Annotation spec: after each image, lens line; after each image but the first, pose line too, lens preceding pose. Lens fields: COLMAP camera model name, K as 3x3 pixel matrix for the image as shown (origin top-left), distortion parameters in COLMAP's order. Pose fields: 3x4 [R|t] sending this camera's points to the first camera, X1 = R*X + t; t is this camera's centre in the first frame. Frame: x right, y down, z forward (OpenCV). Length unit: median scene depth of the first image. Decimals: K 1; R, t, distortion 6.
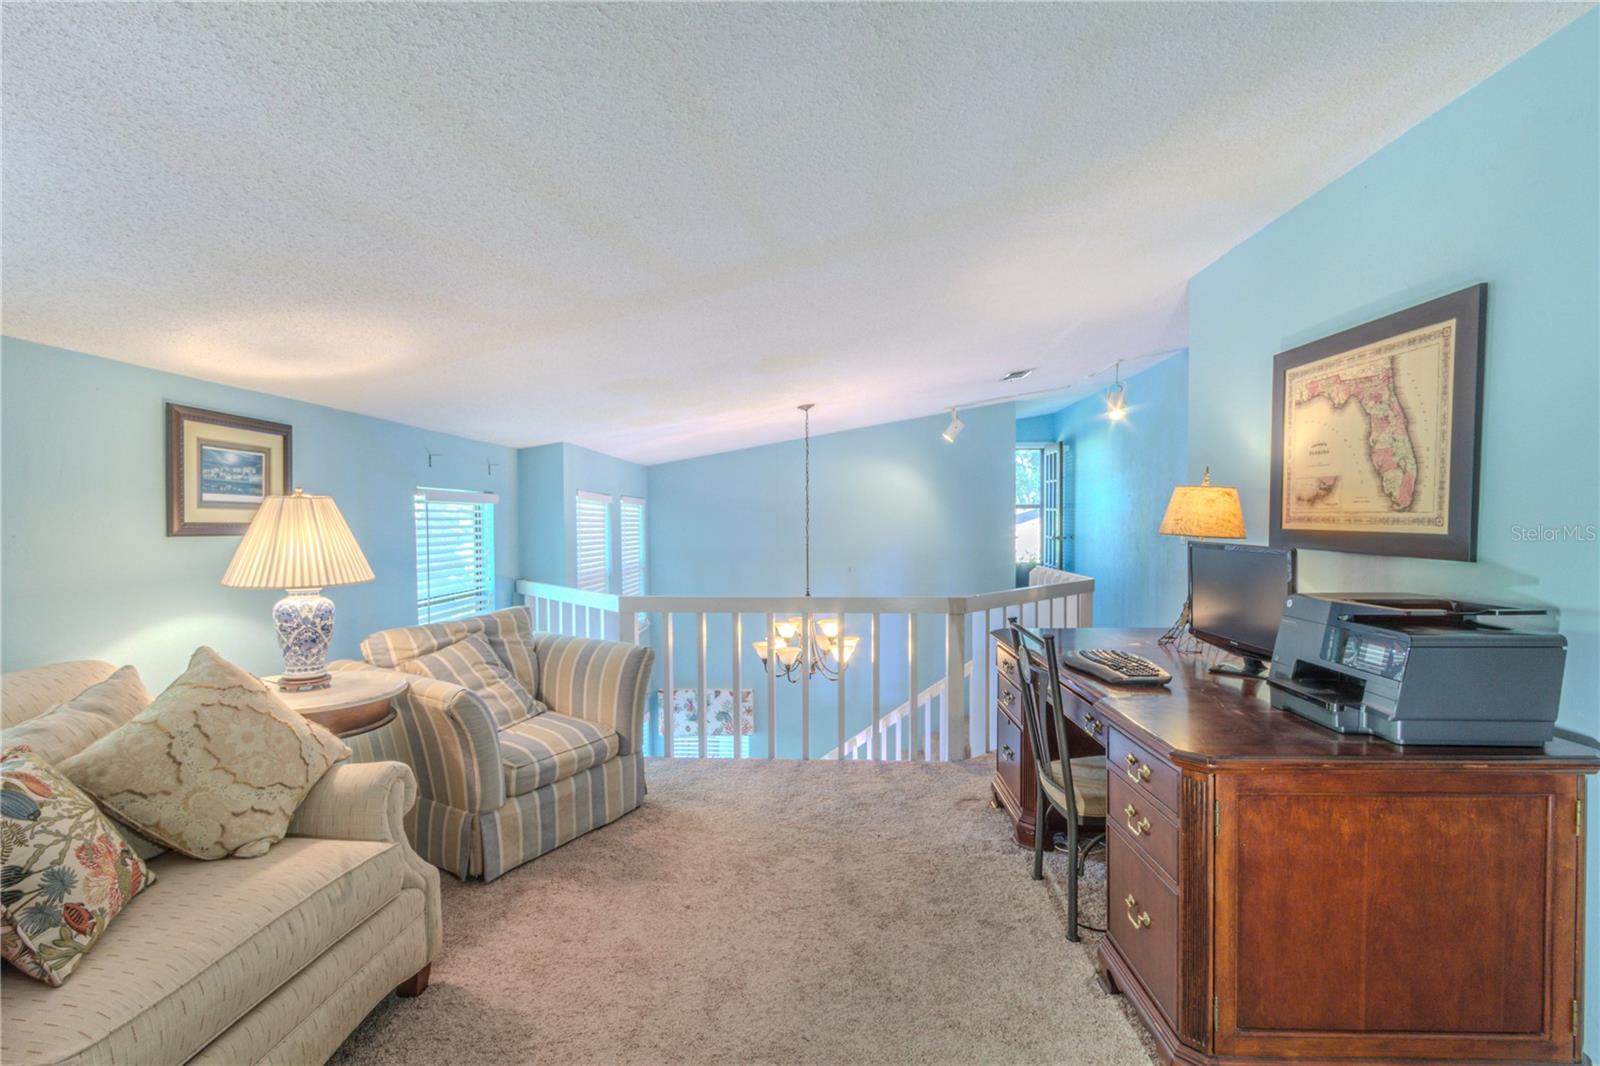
lens RADIAL K [[726.4, 0, 792.1], [0, 726.4, 545.4], [0, 0, 1]] dist [0.004893, -0.001816]
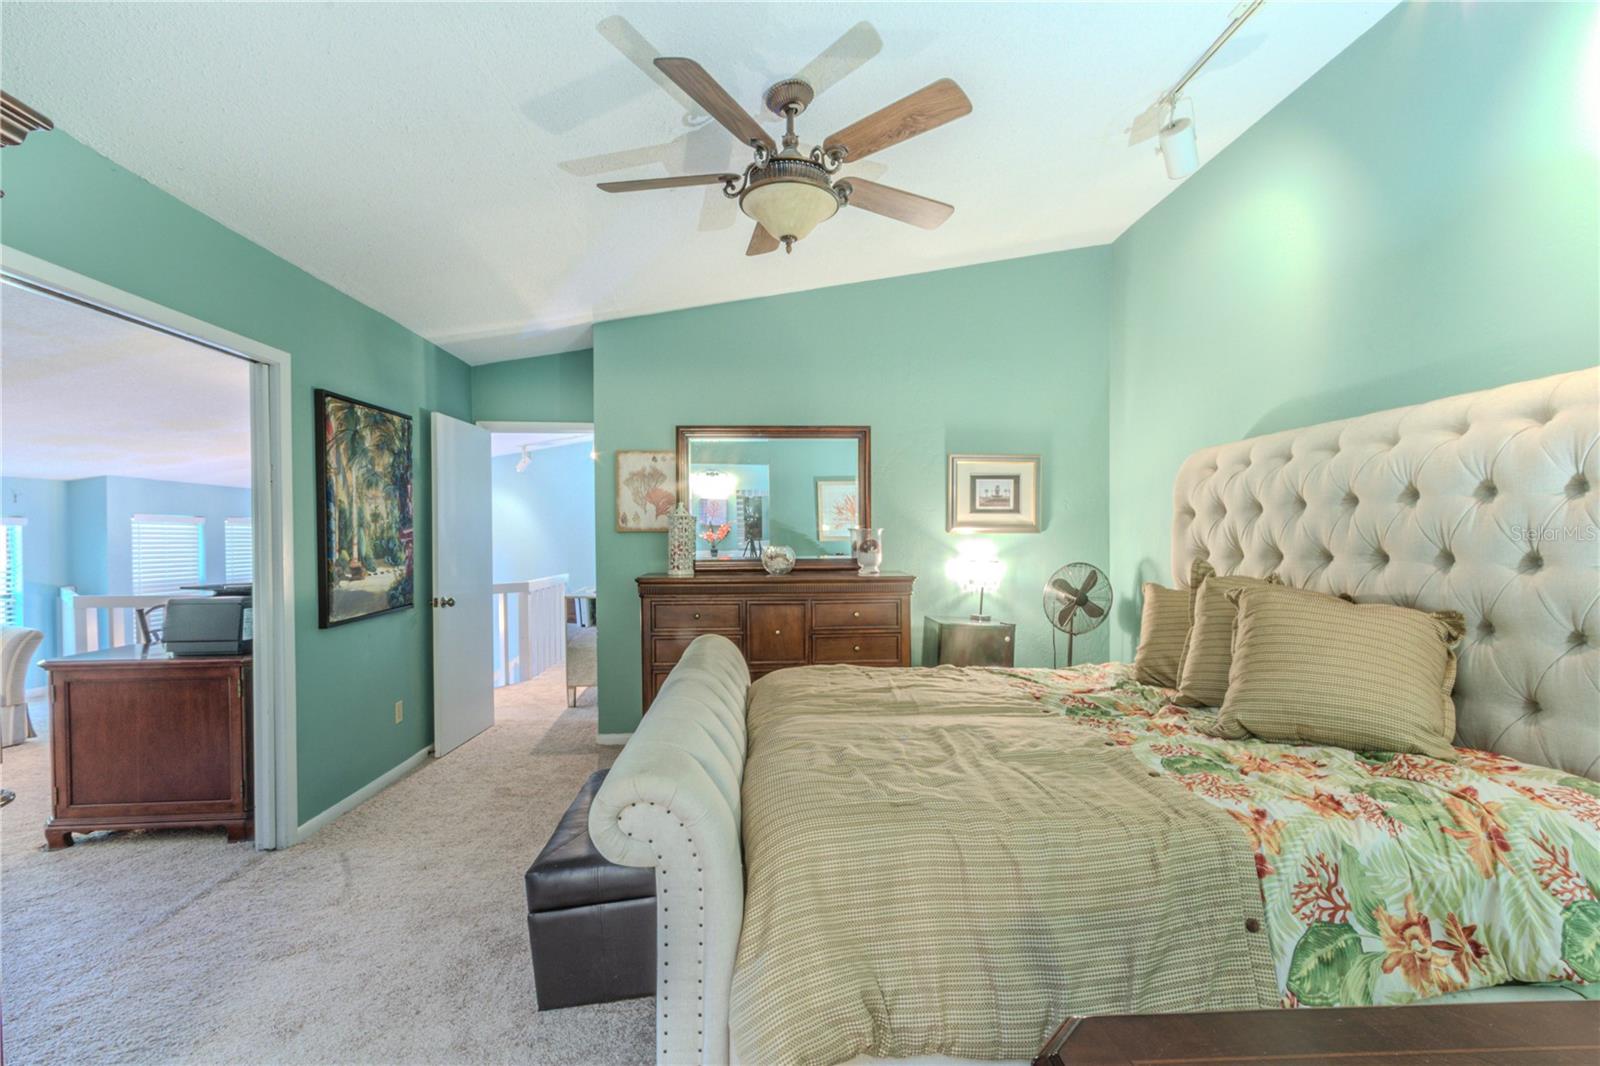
lens RADIAL K [[726.4, 0, 795.6], [0, 726.4, 544.1], [0, 0, 1]] dist [0.004893, -0.001816]
pose [[0.994991, 0.000117, 0.099966, 1.545271], [0.001751, 0.999825, -0.018603, 0.001789], [-0.099951, 0.018685, 0.994817, -0.762612]]
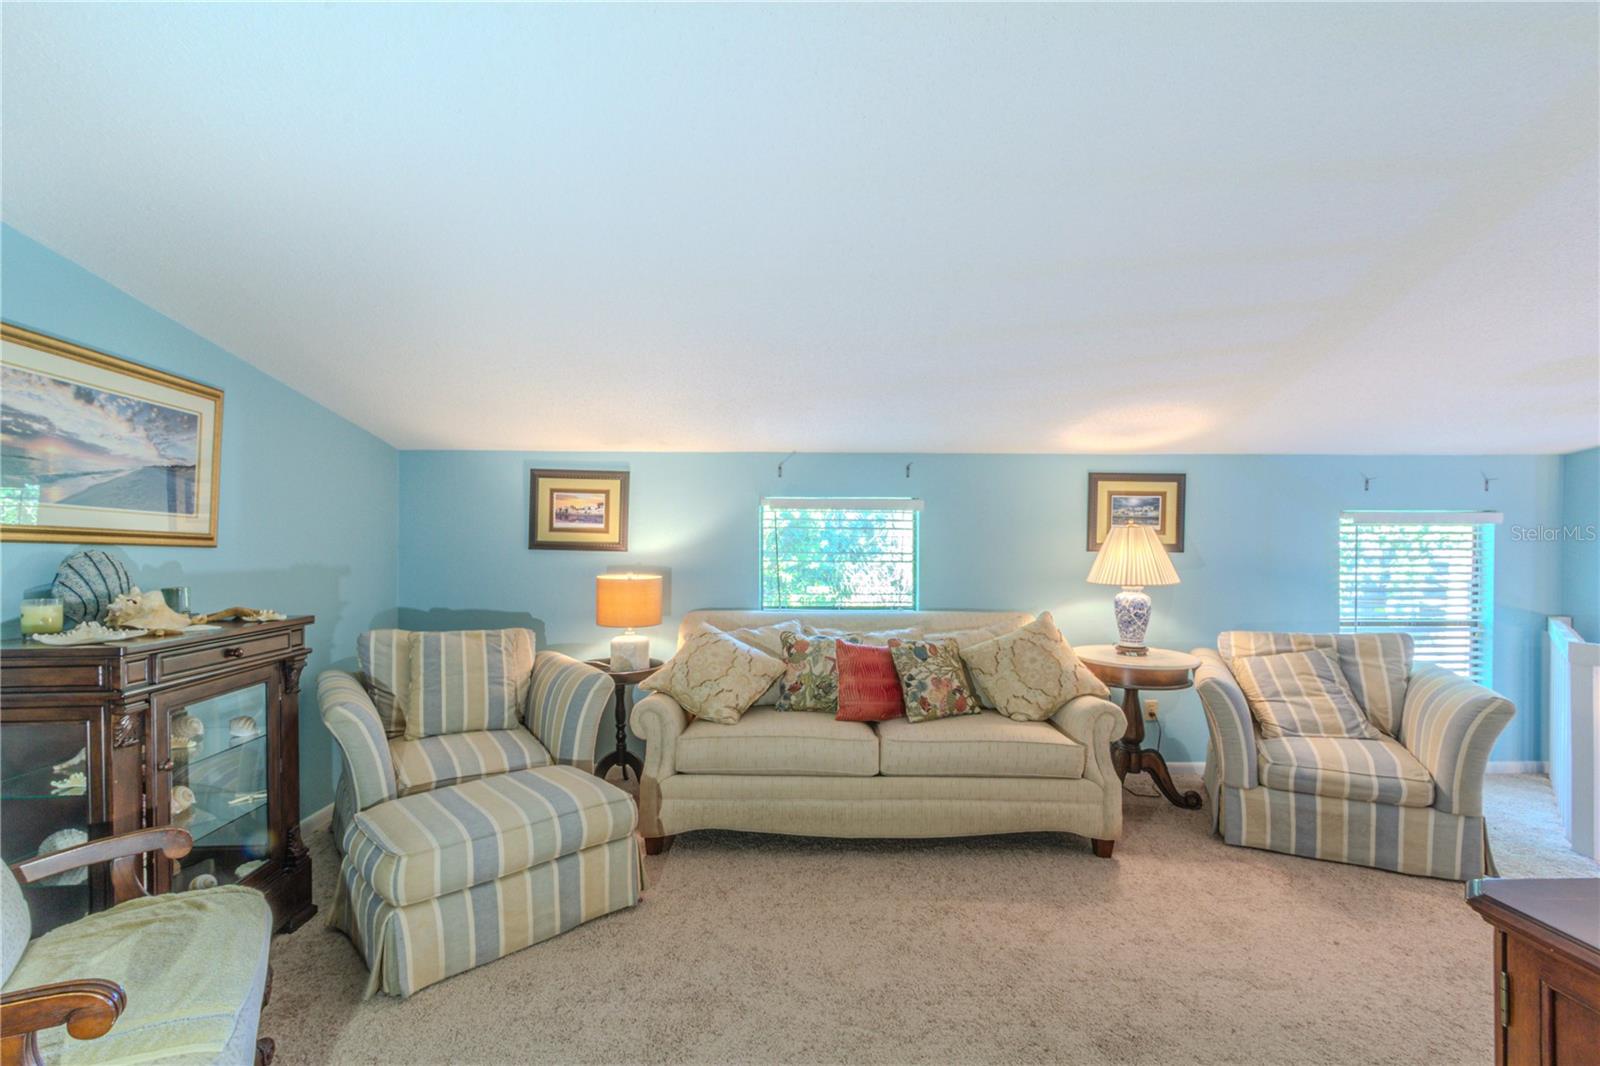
lens RADIAL K [[726.4, 0, 794.6], [0, 726.4, 546.1], [0, 0, 1]] dist [0.004893, -0.001816]
pose [[0.074820, 0.008207, -0.997163, 0.764471], [-0.036645, 0.999313, 0.005475, -0.008420], [0.996524, 0.036131, 0.075069, 0.192466]]
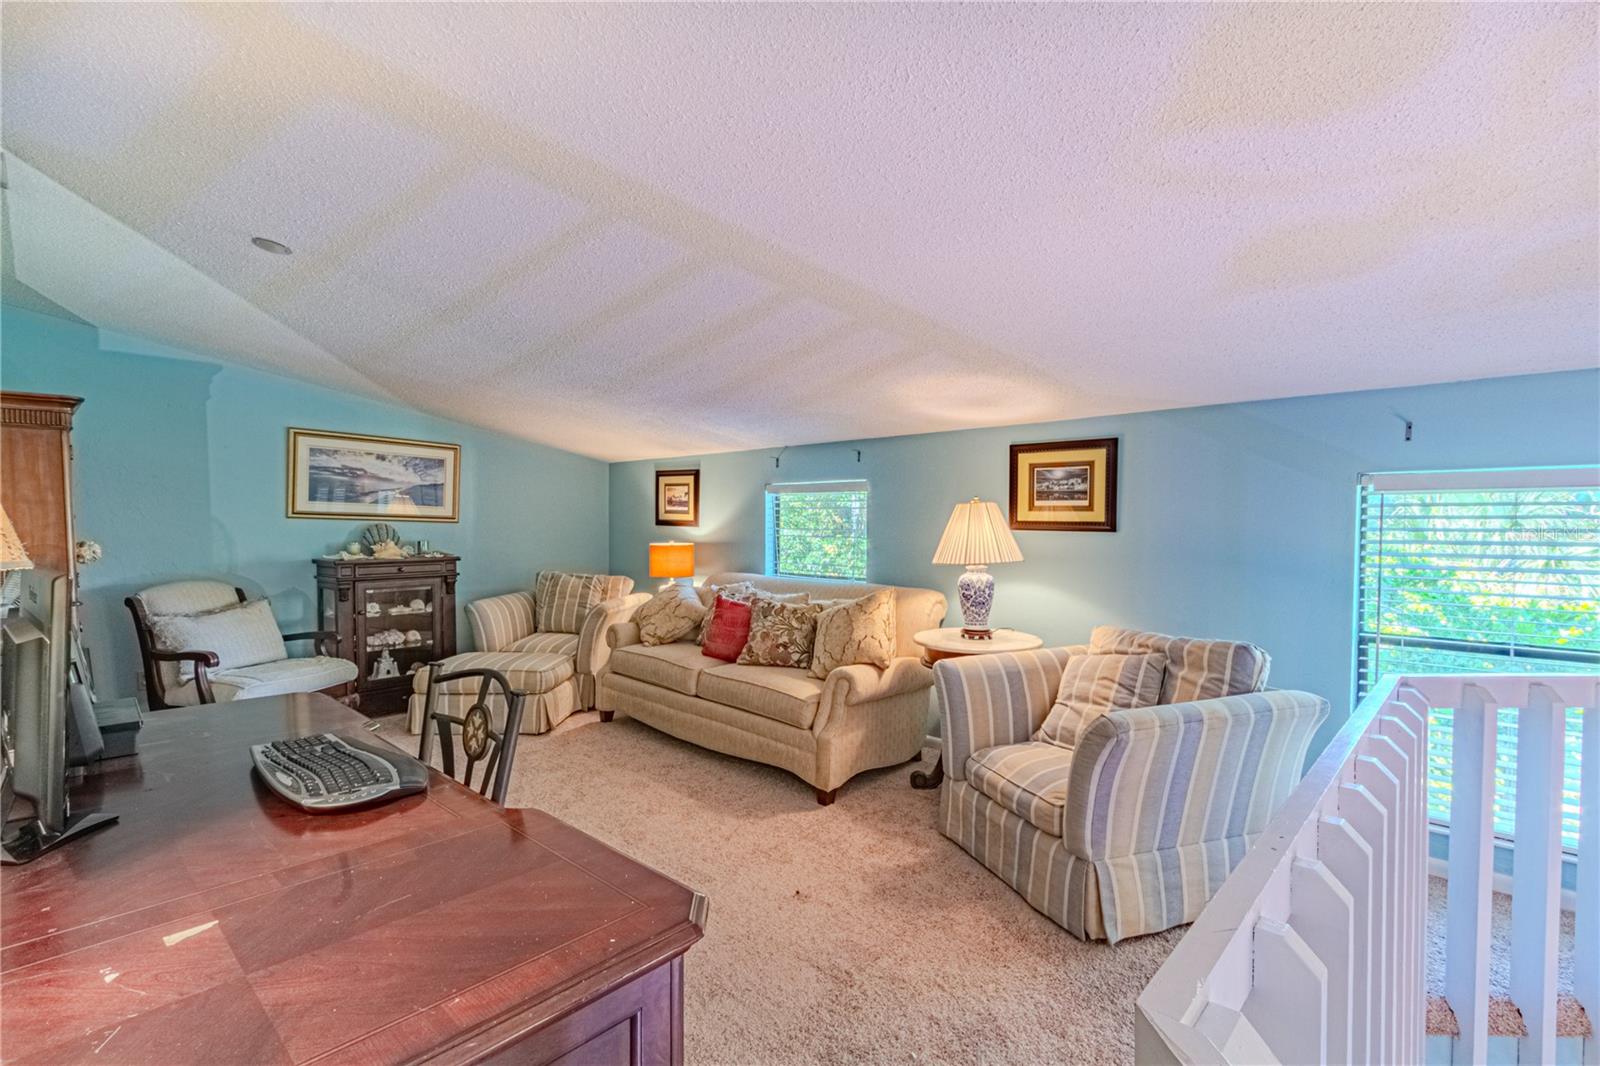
lens RADIAL K [[726.4, 0, 793.0], [0, 726.4, 542.6], [0, 0, 1]] dist [0.004893, -0.001816]
pose [[-0.648870, 0.024223, -0.760513, 0.638511], [-0.026572, 0.998162, 0.054463, -0.056394], [0.760435, 0.055548, -0.647034, 1.639974]]
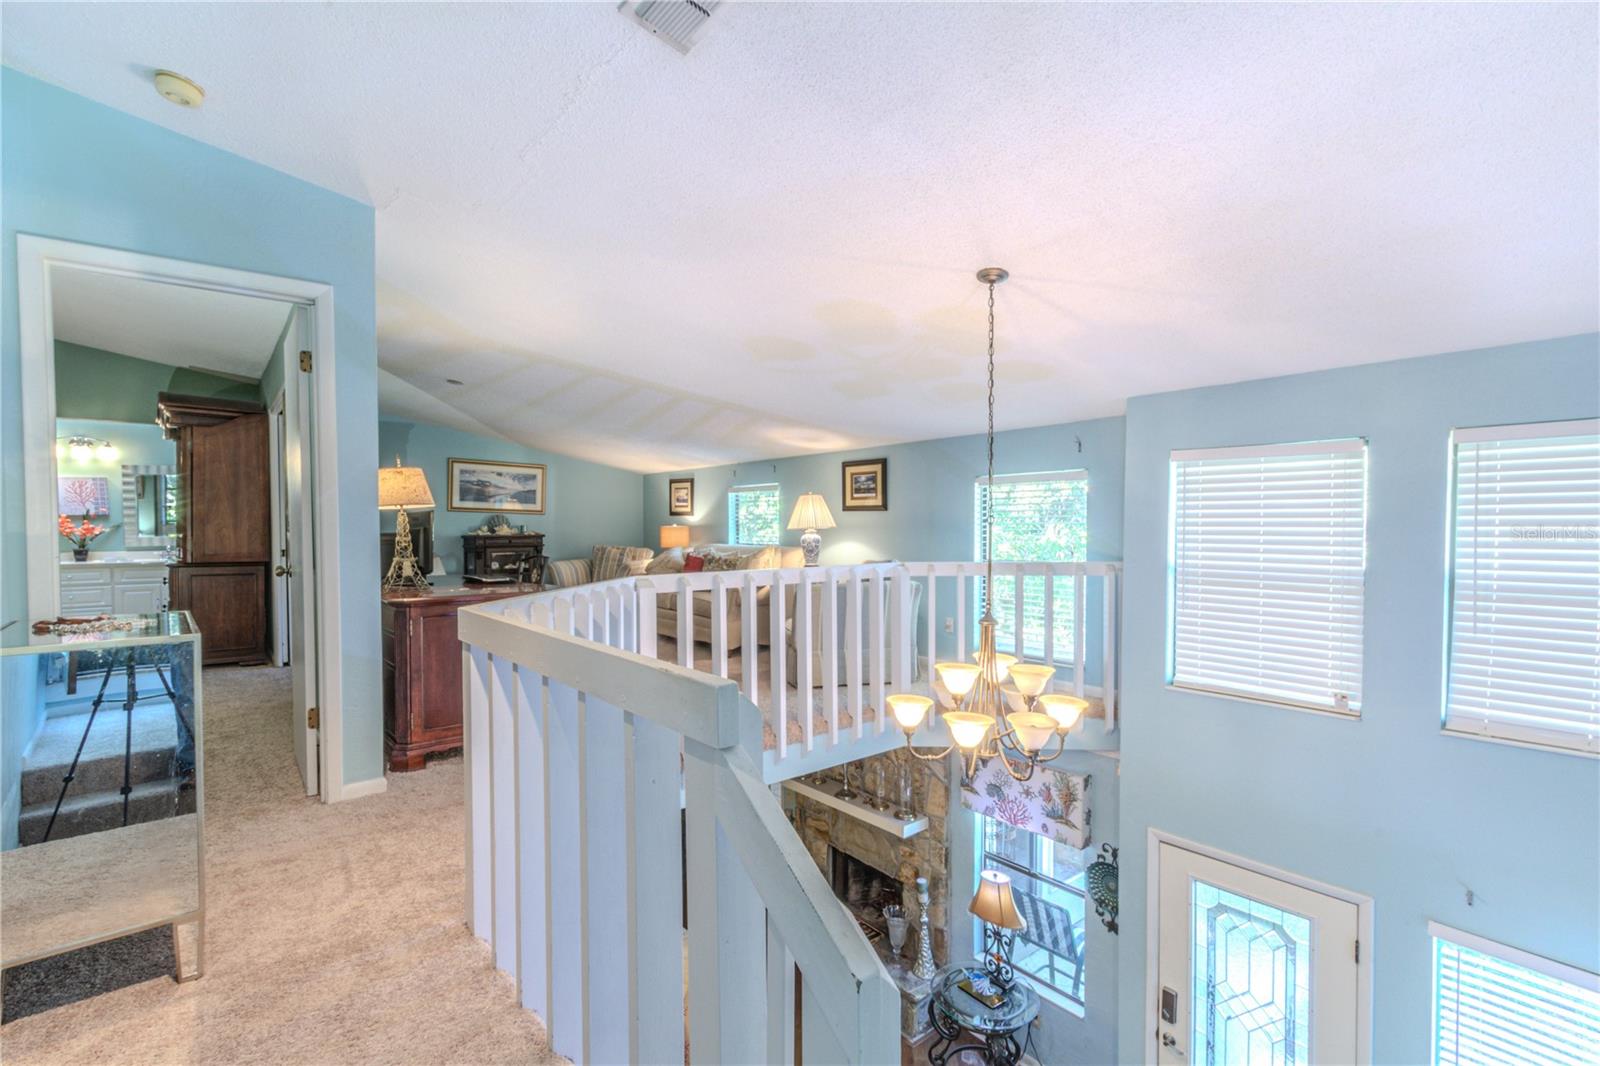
lens RADIAL K [[726.4, 0, 791.9], [0, 726.4, 544.0], [0, 0, 1]] dist [0.004893, -0.001816]
pose [[-0.739762, 0.023506, -0.672458, 1.101483], [-0.015377, 0.998538, 0.051820, -0.026863], [0.672693, 0.048675, -0.738319, 2.843850]]
